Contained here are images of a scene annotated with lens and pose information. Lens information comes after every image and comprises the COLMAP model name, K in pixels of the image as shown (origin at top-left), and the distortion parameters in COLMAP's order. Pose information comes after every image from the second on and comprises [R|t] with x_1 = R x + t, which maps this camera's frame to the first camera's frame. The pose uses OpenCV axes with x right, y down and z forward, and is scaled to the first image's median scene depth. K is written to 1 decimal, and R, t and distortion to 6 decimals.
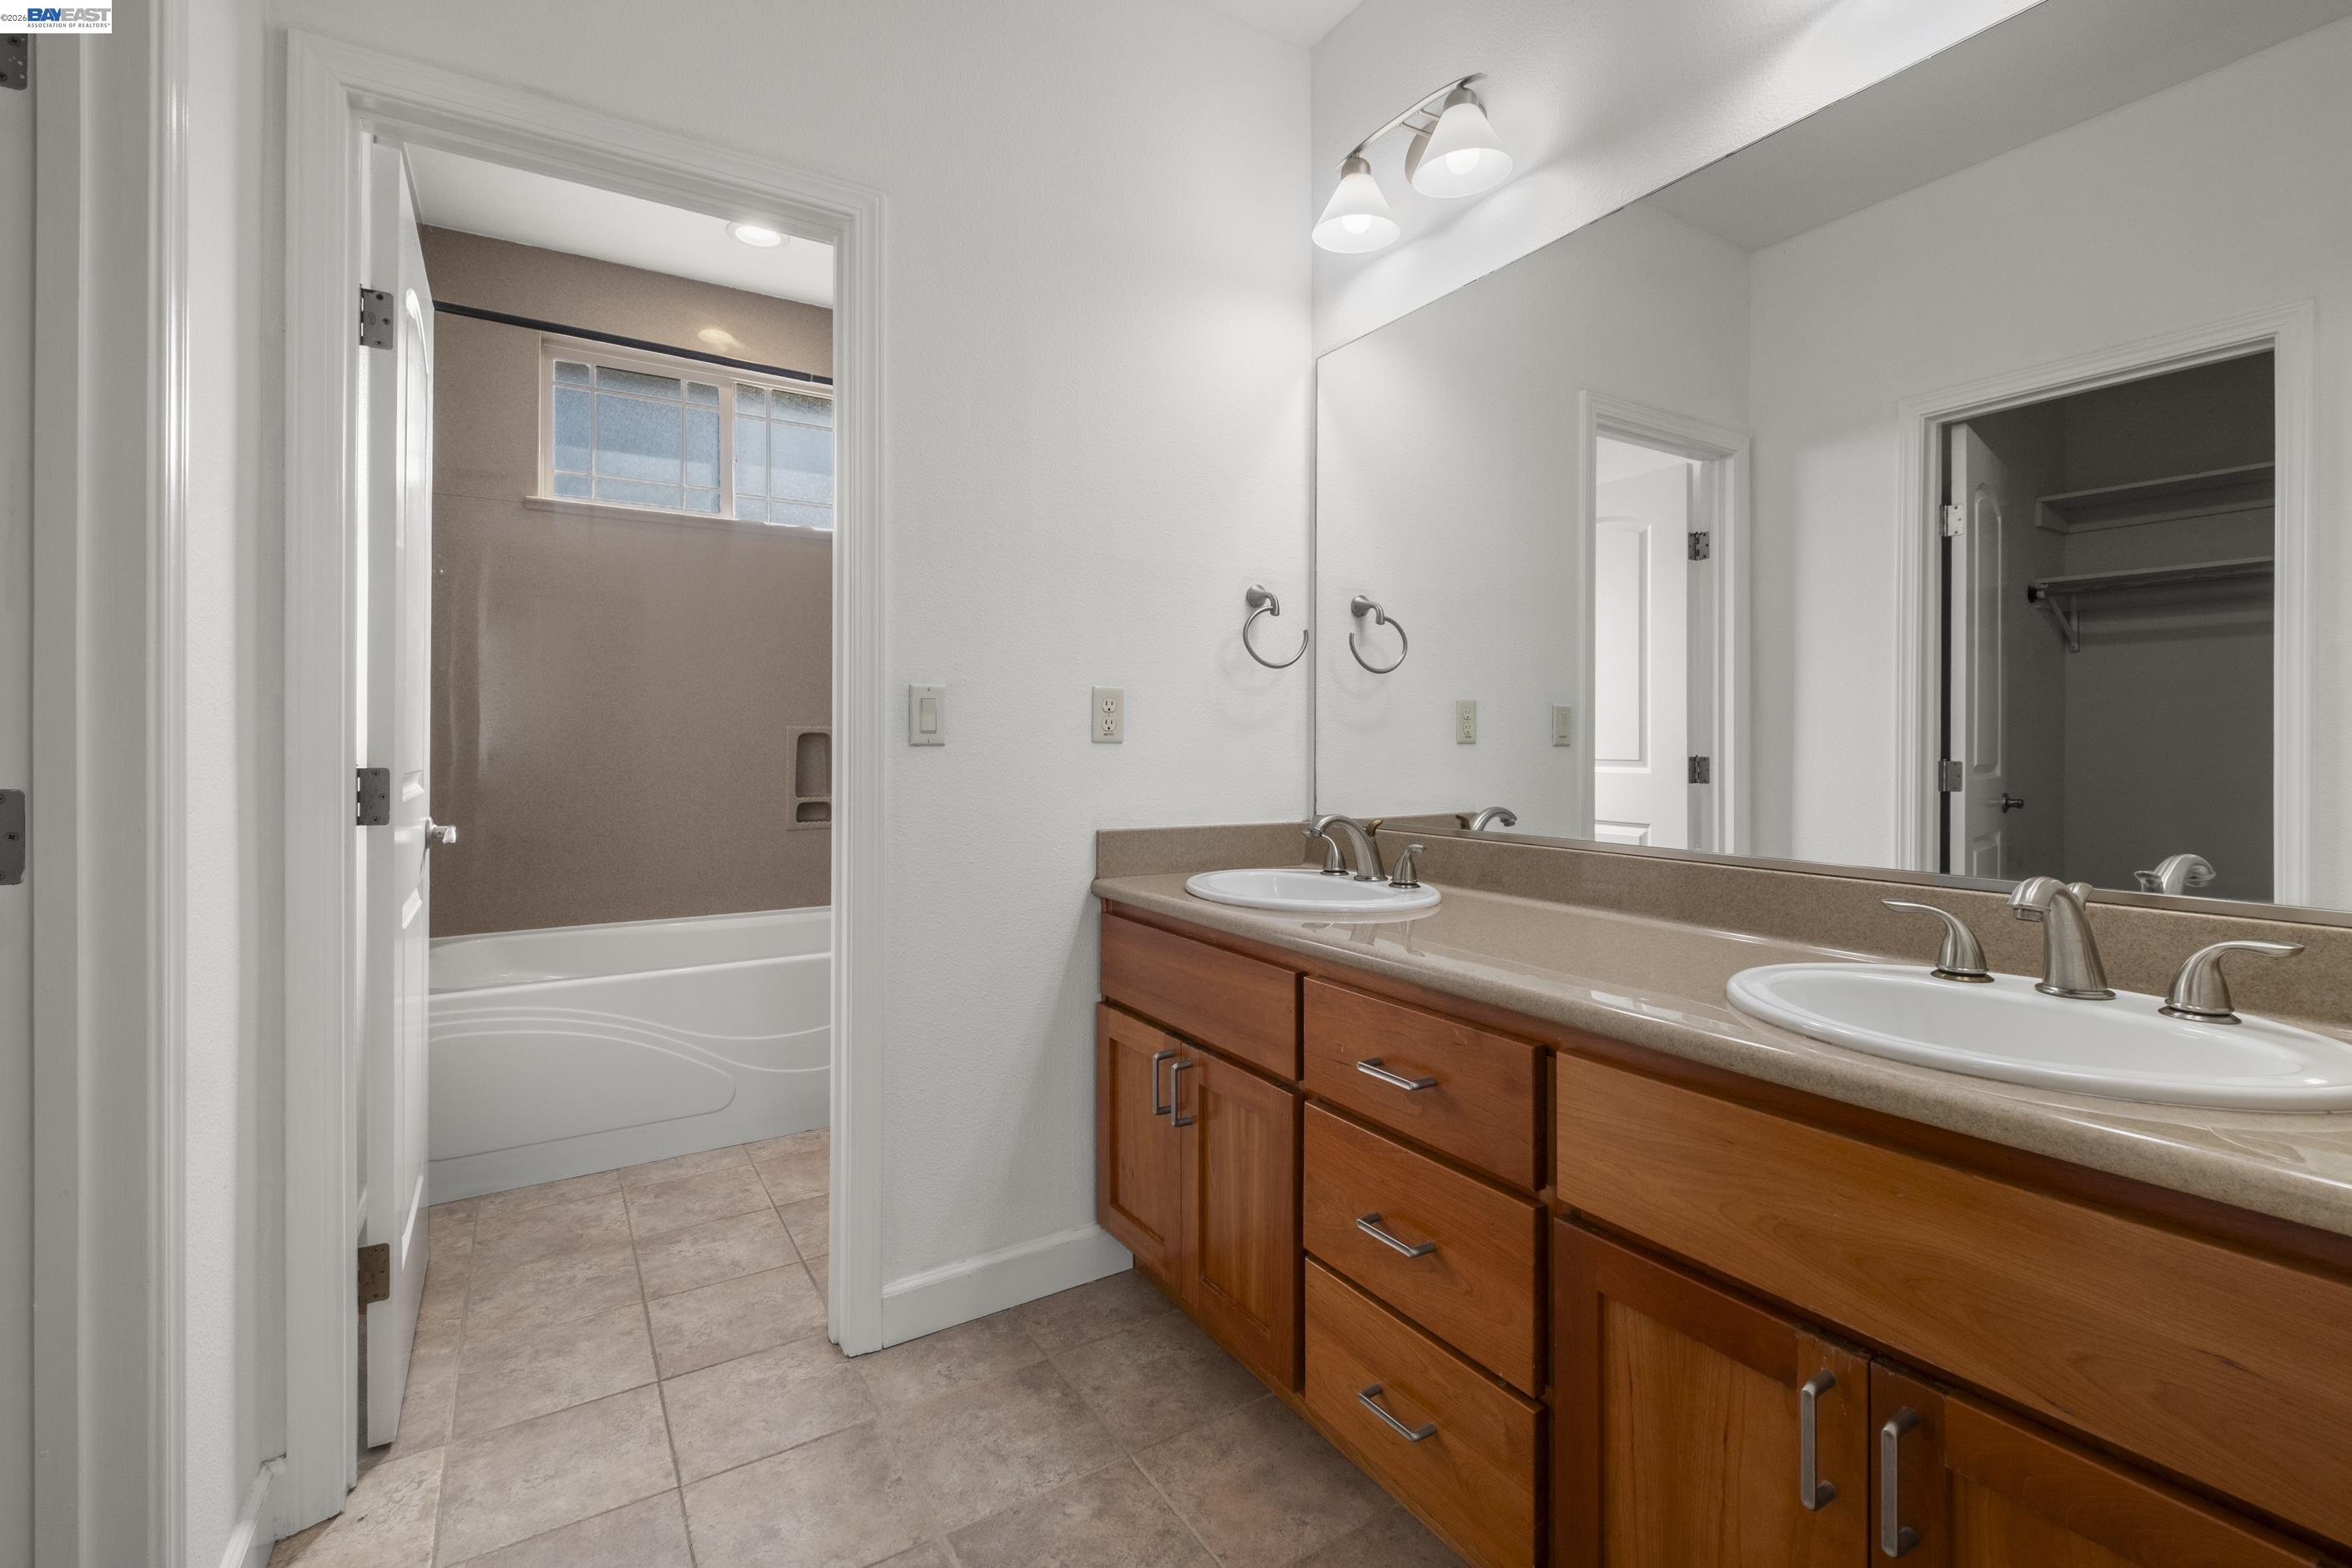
lens RADIAL K [[1043.6, 0, 1226.3], [0, 1043.6, 761.1], [0, 0, 1]] dist [0.006830, -0.001951]
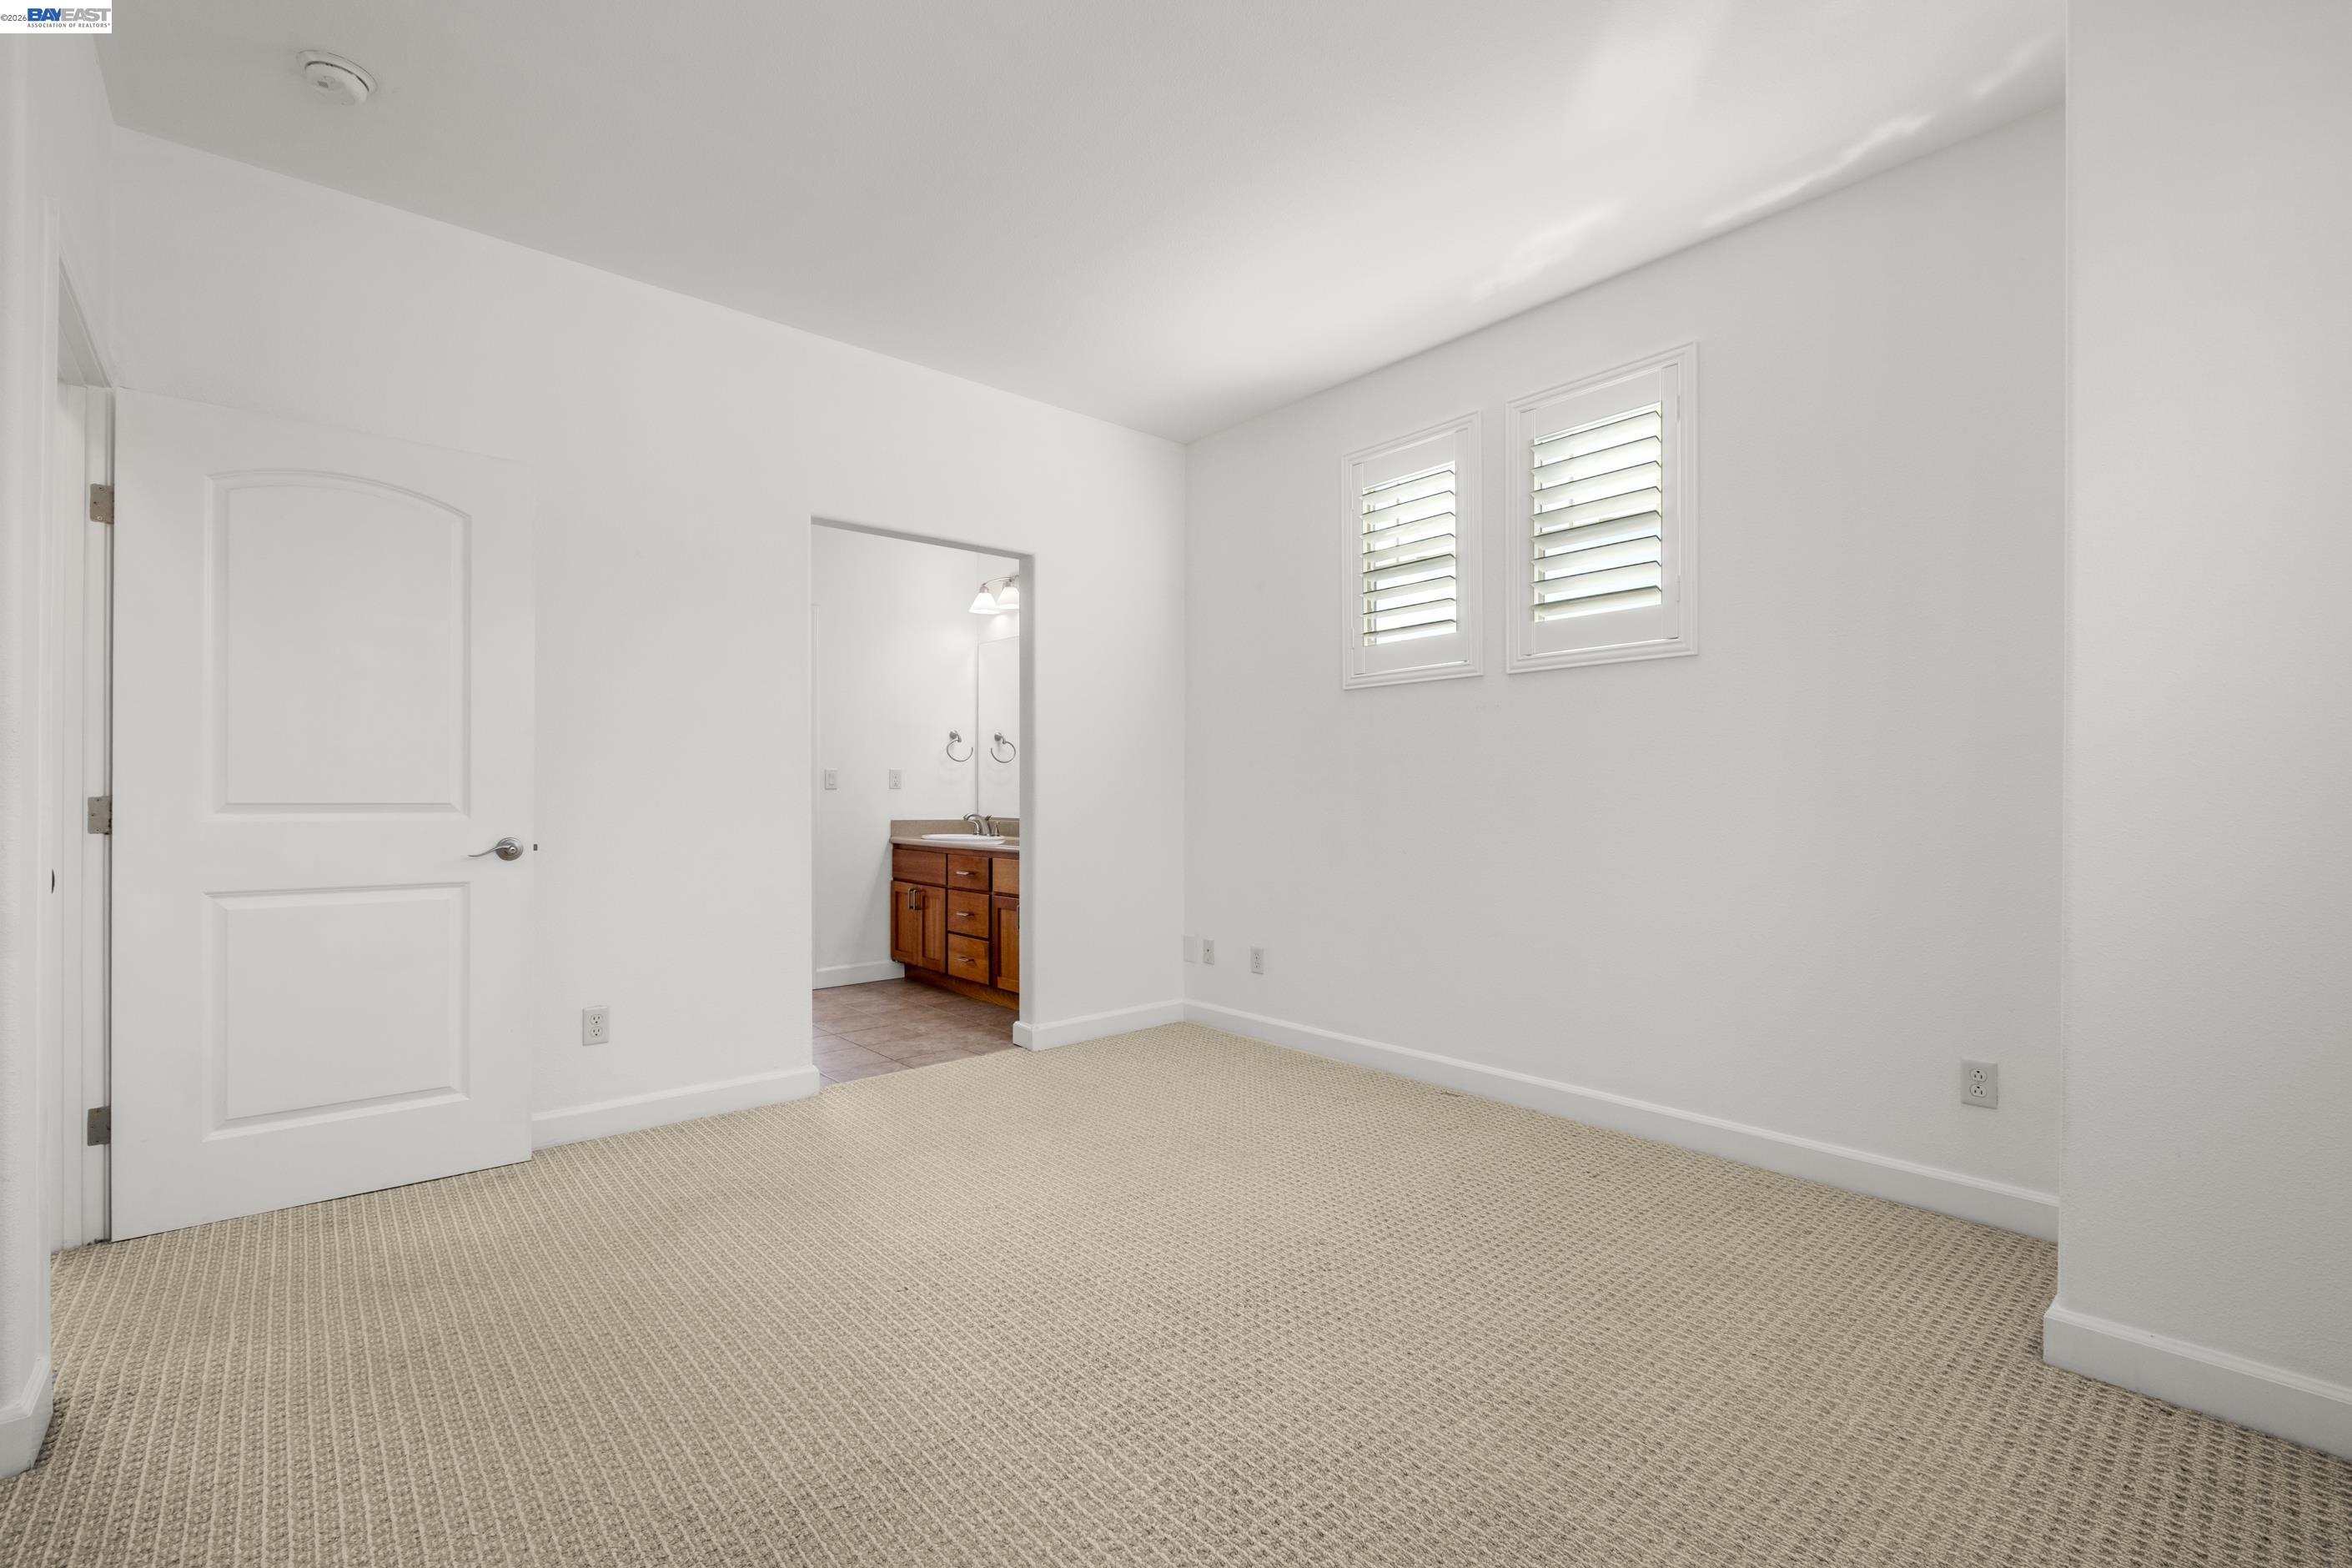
lens RADIAL K [[1043.6, 0, 1185.3], [0, 1043.6, 798.5], [0, 0, 1]] dist [0.006830, -0.001951]
pose [[0.992758, 0.001848, 0.120113, 0.335394], [-0.000708, 0.999954, -0.009534, 0.036271], [-0.120126, 0.009380, 0.992714, -1.963624]]
